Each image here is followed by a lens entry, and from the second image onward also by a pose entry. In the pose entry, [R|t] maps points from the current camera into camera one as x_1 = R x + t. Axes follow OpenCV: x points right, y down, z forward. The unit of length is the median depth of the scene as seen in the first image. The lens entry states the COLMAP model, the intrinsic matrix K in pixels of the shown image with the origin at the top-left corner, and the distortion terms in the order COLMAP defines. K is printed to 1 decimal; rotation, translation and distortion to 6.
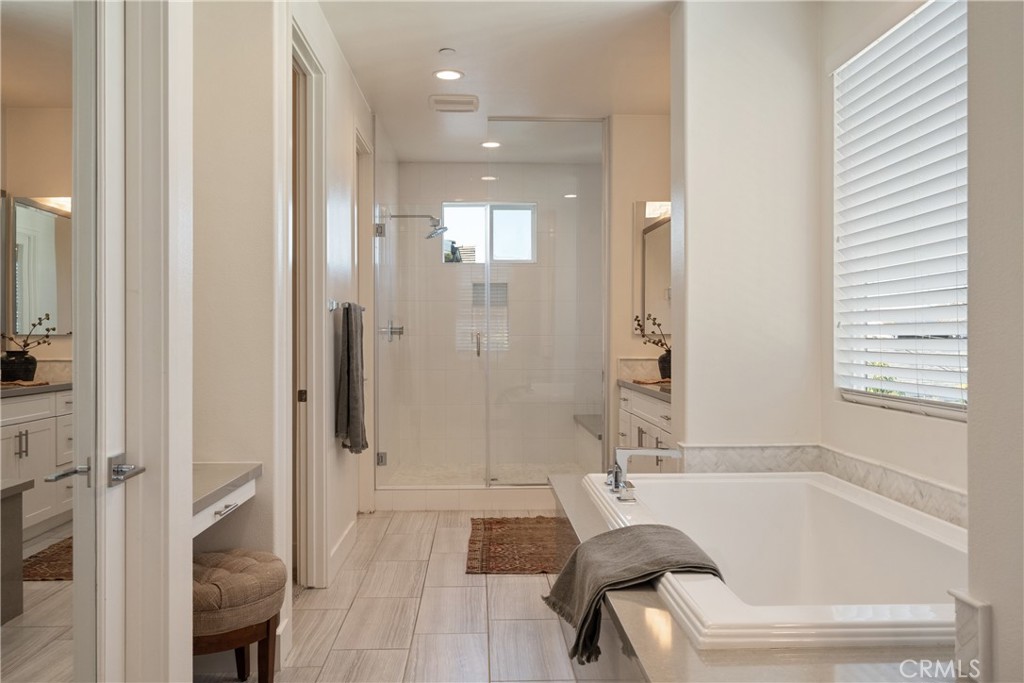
lens RADIAL K [[818.1, 0, 512.7], [0, 818.1, 339.5], [0, 0, 1]] dist [0.008204, 0.005114]
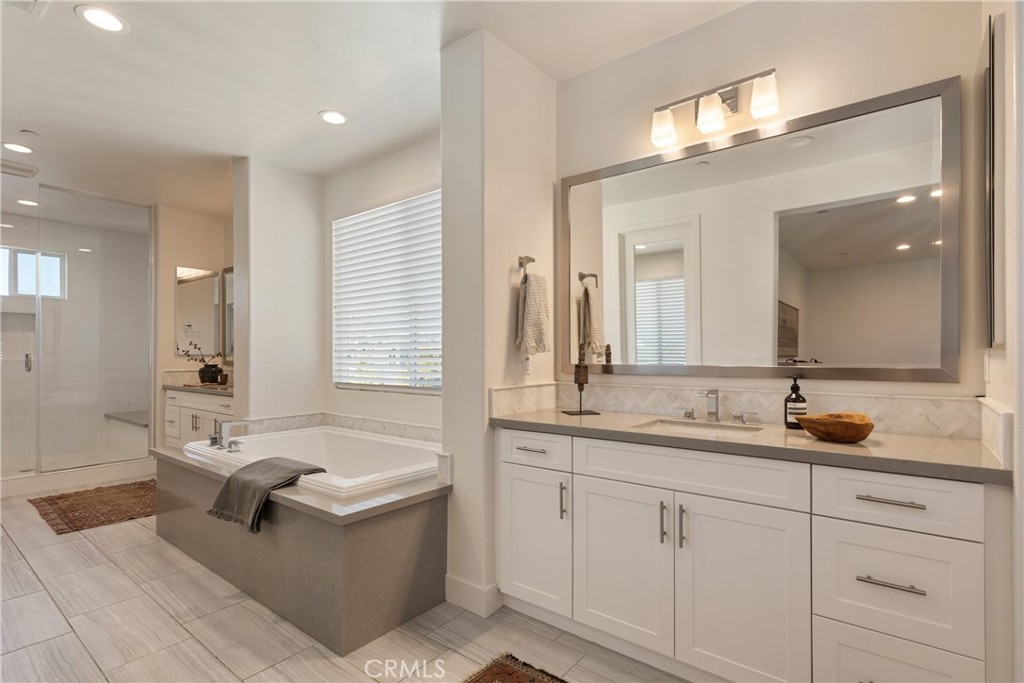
lens RADIAL K [[484.4, 0, 511.7], [0, 484.4, 357.3], [0, 0, 1]] dist [-0.001820, -0.000372]
pose [[0.651408, -0.000311, 0.758728, -0.200576], [0.002175, 0.999997, -0.001457, 0.001815], [-0.758725, 0.002599, 0.651406, -0.078976]]
